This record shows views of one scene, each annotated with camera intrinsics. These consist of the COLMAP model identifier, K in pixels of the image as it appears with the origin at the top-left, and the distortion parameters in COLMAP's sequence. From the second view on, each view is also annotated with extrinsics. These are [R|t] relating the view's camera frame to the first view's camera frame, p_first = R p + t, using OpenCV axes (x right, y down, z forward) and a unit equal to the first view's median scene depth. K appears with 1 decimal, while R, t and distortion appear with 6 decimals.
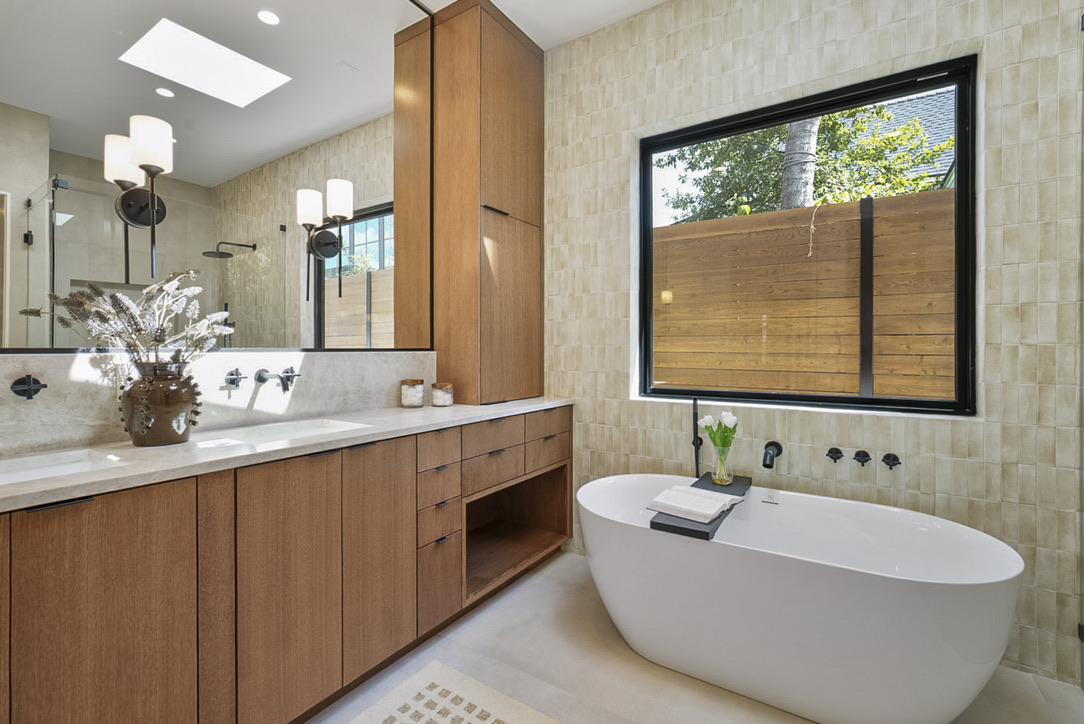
lens RADIAL K [[492.0, 0, 572.0], [0, 492.0, 352.1], [0, 0, 1]] dist [-0.013451, 0.004136]
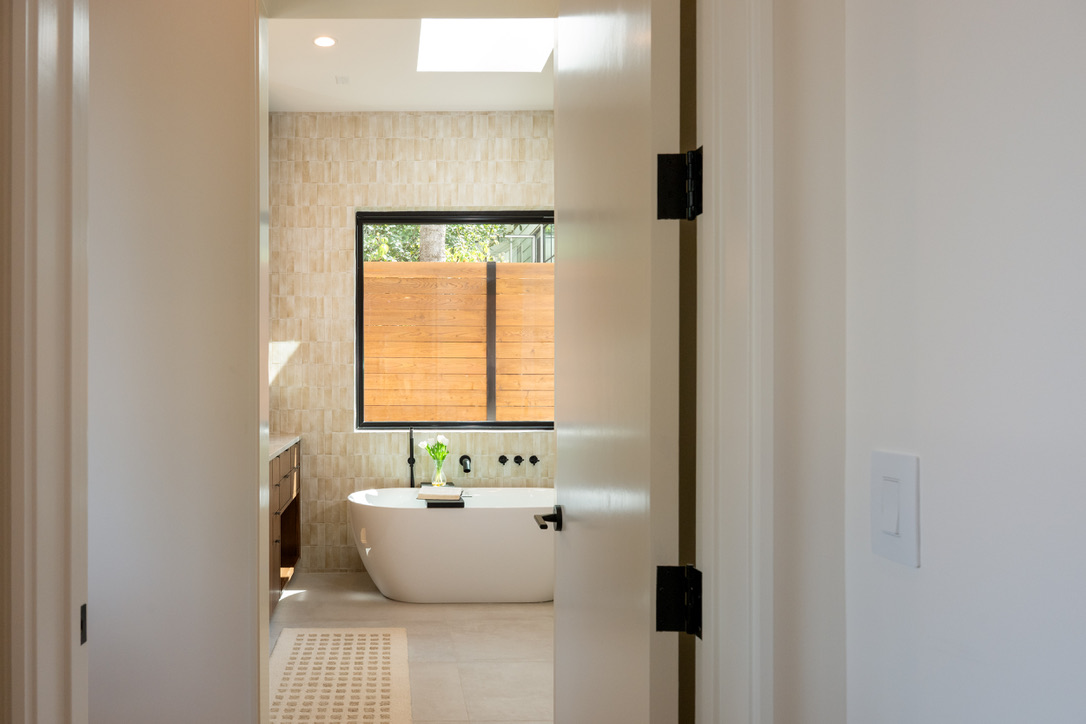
lens RADIAL K [[772.8, 0, 542.2], [0, 772.8, 366.4], [0, 0, 1]] dist [-0.014774, -0.002593]
pose [[0.749392, 0.009450, 0.662060, -0.767685], [-0.001179, 0.999916, -0.012938, -0.039104], [-0.662126, 0.008915, 0.749340, -0.699368]]
